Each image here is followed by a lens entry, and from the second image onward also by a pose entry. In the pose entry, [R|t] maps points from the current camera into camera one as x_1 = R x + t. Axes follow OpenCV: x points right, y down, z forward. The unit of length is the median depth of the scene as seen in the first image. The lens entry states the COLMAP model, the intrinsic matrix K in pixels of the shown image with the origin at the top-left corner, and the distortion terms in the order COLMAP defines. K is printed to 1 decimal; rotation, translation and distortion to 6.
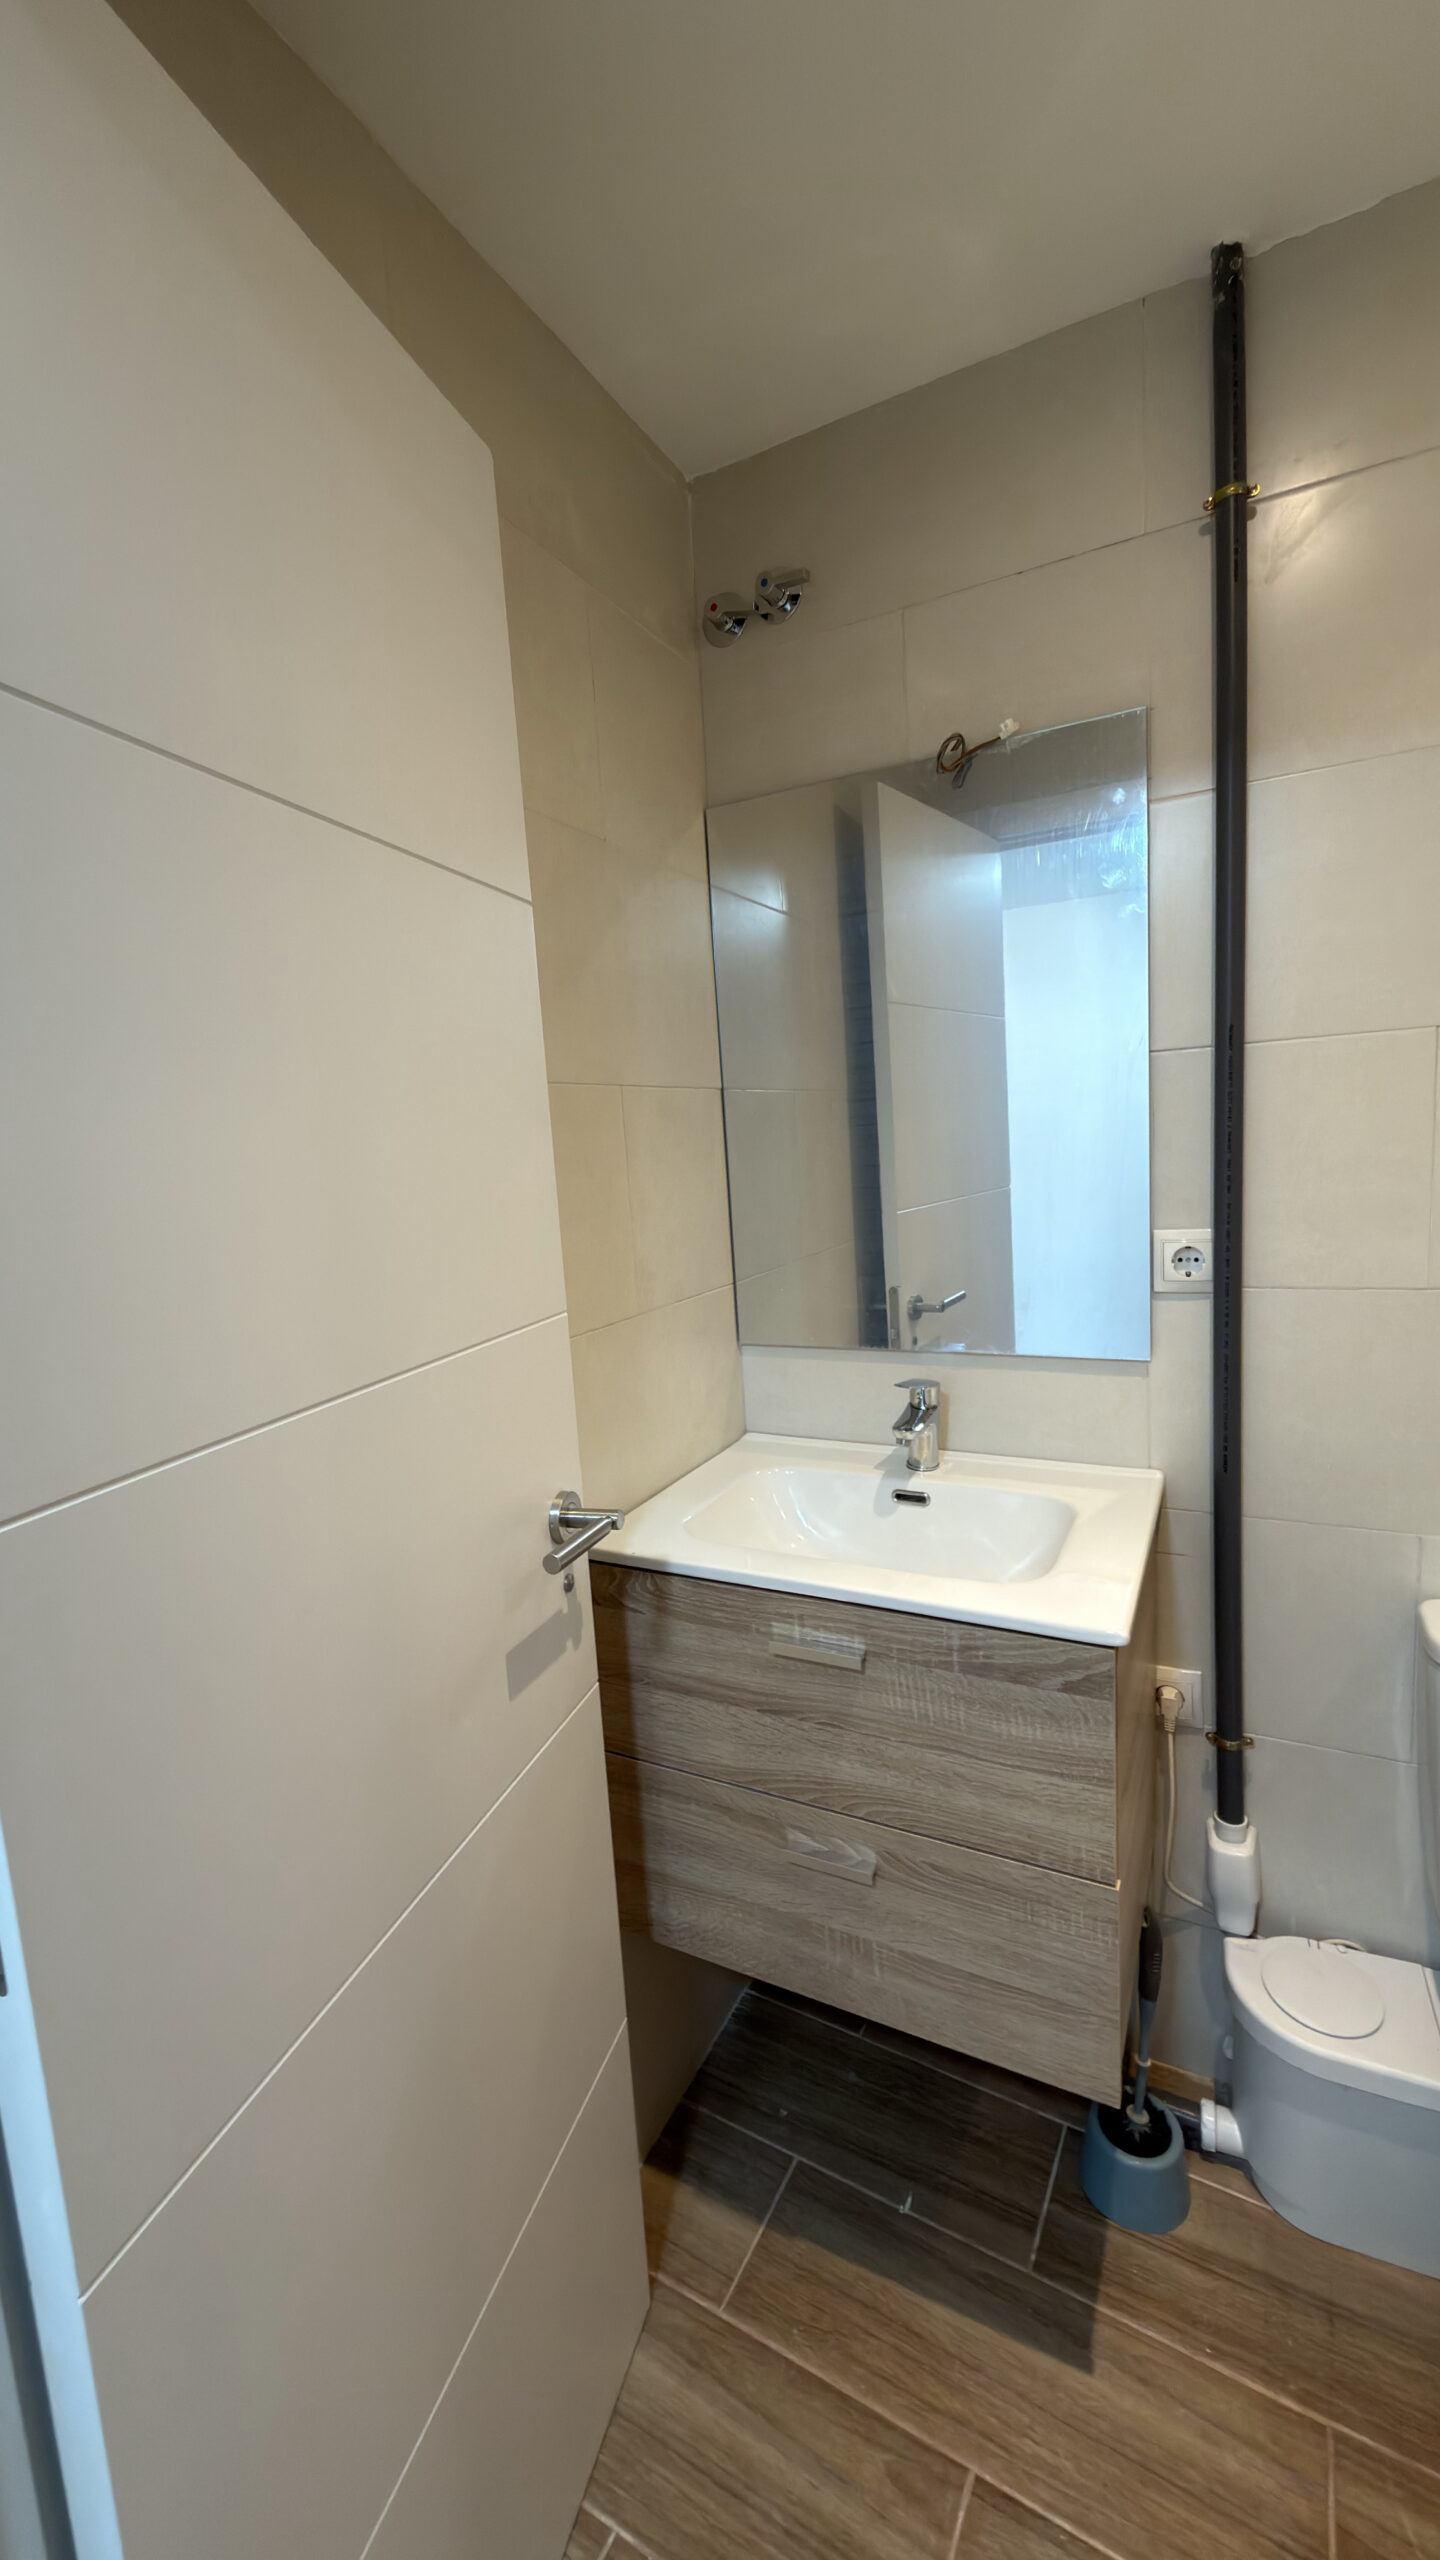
lens RADIAL K [[1018.5, 0, 718.9], [0, 1018.5, 1277.6], [0, 0, 1]] dist [-0.006165, 0.001138]
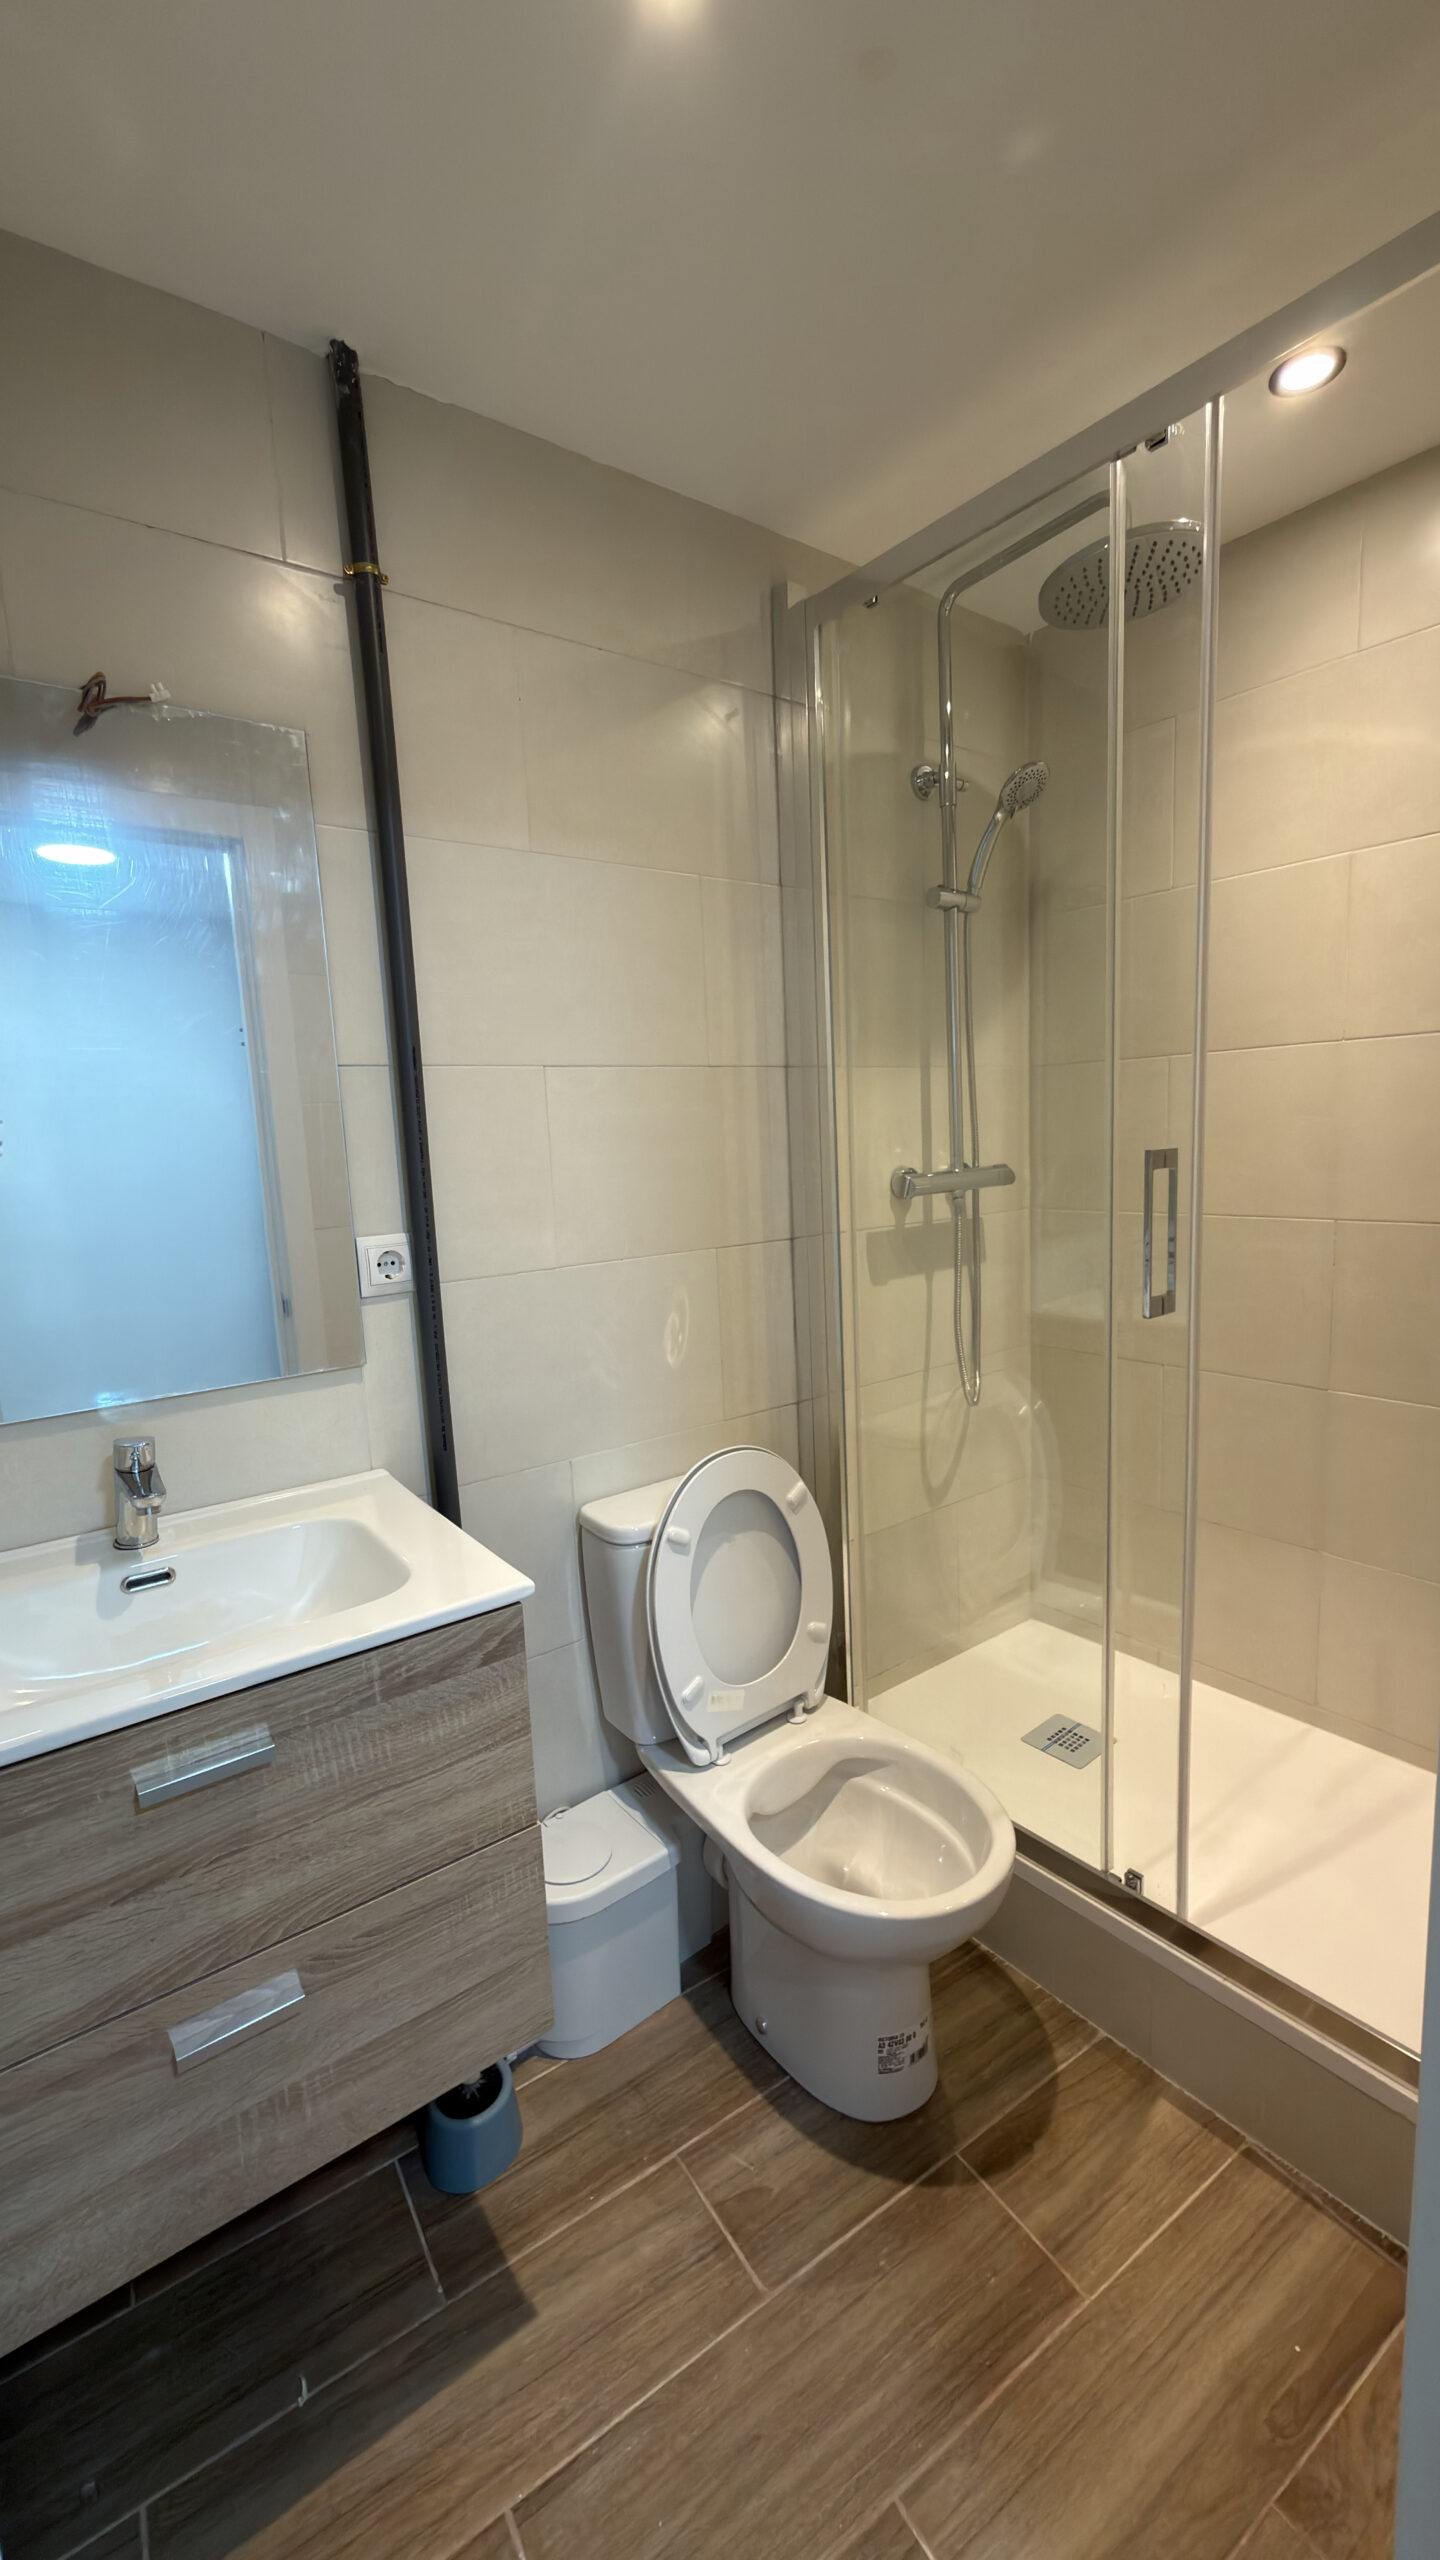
lens RADIAL K [[1018.5, 0, 715.1], [0, 1018.5, 1281.2], [0, 0, 1]] dist [-0.006165, 0.001138]
pose [[0.449028, -0.084380, 0.889524, -0.386102], [0.134243, 0.990602, 0.026202, 0.020981], [-0.883375, 0.107647, 0.456136, 0.241087]]
